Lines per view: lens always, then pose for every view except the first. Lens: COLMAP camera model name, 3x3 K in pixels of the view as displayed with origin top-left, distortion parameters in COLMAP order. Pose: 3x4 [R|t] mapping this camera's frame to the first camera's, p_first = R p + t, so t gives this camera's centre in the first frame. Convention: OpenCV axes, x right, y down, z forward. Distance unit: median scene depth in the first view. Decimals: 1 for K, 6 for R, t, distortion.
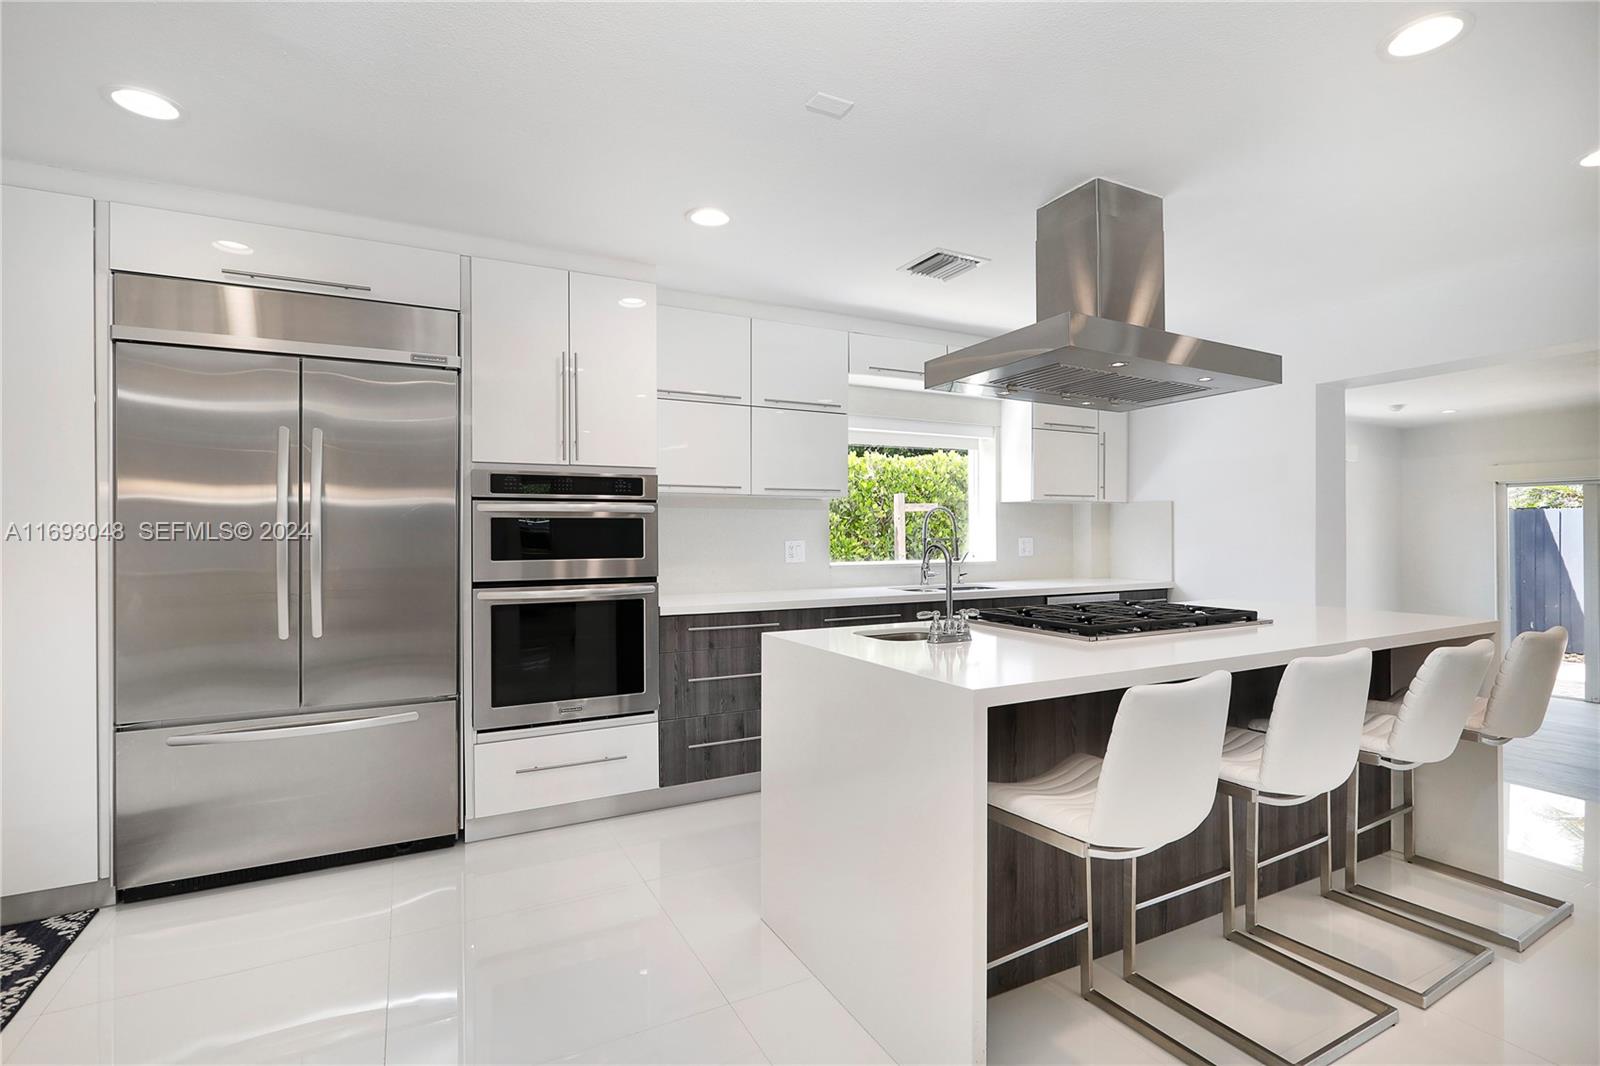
lens RADIAL K [[753.6, 0, 802.1], [0, 753.6, 527.1], [0, 0, 1]] dist [-0.007153, 0.001346]
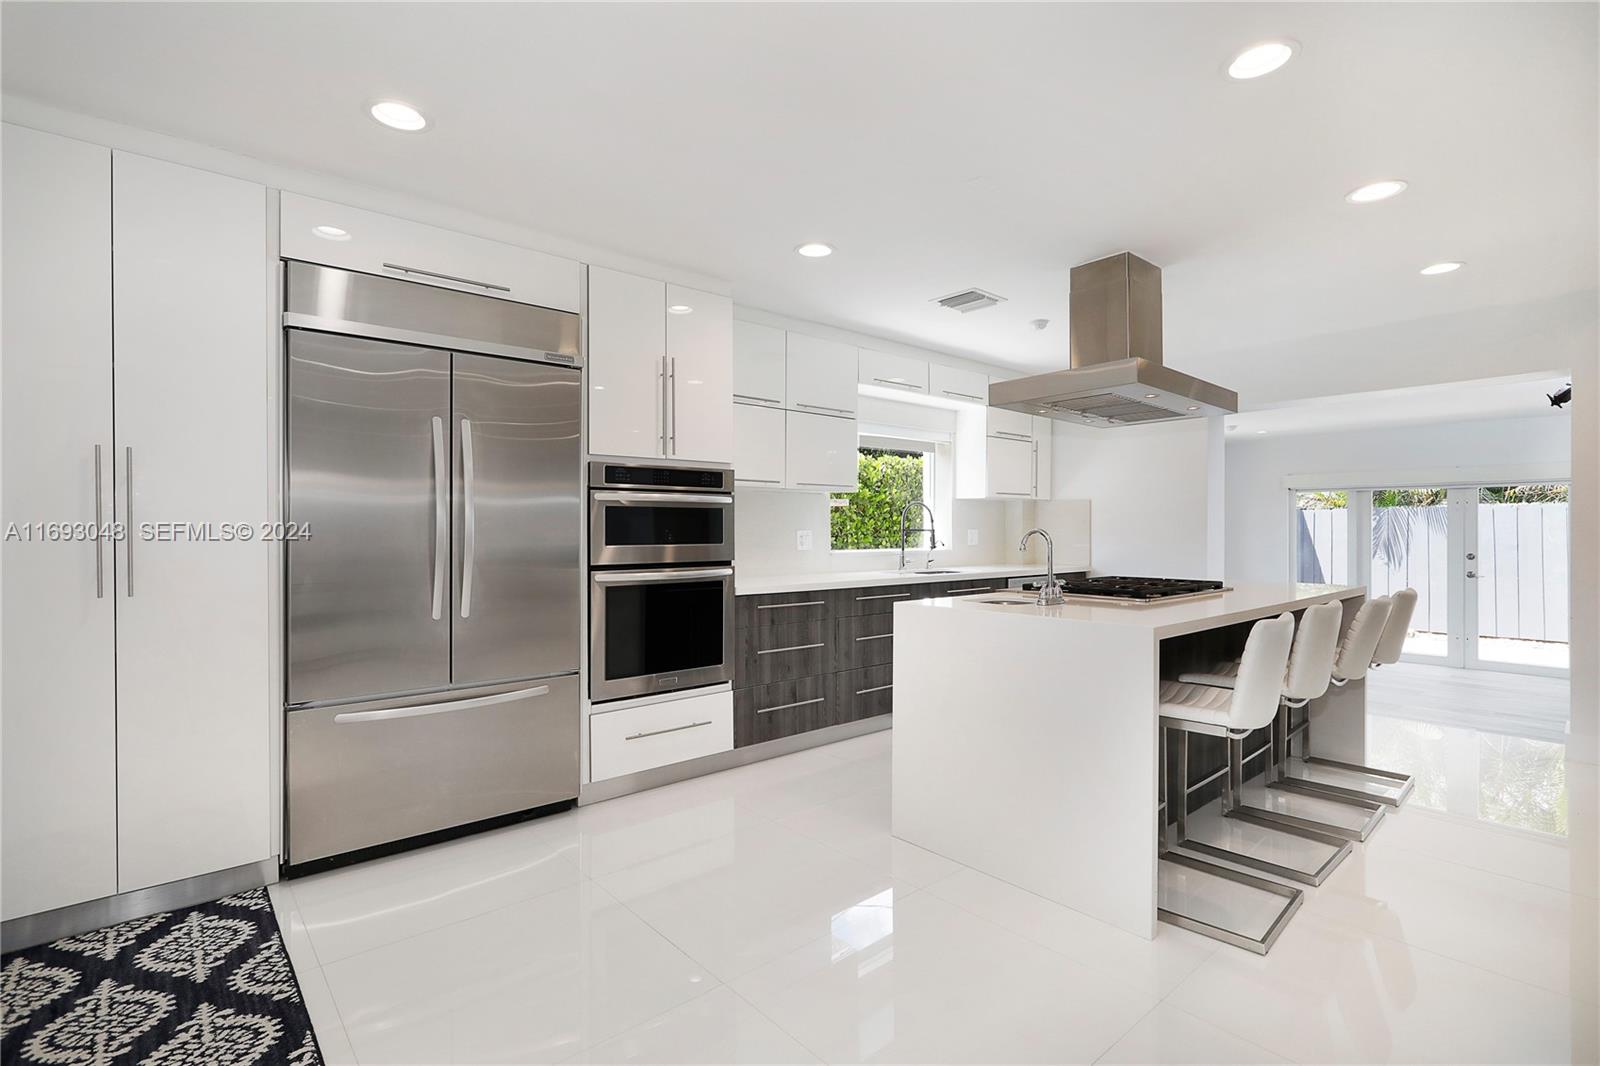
lens RADIAL K [[753.6, 0, 802.1], [0, 753.6, 527.1], [0, 0, 1]] dist [-0.007153, 0.001346]
pose [[0.973697, 0.004897, 0.227794, -0.358271], [-0.006105, 0.999971, 0.004599, 0.010322], [-0.227765, -0.005868, 0.973698, -0.116674]]
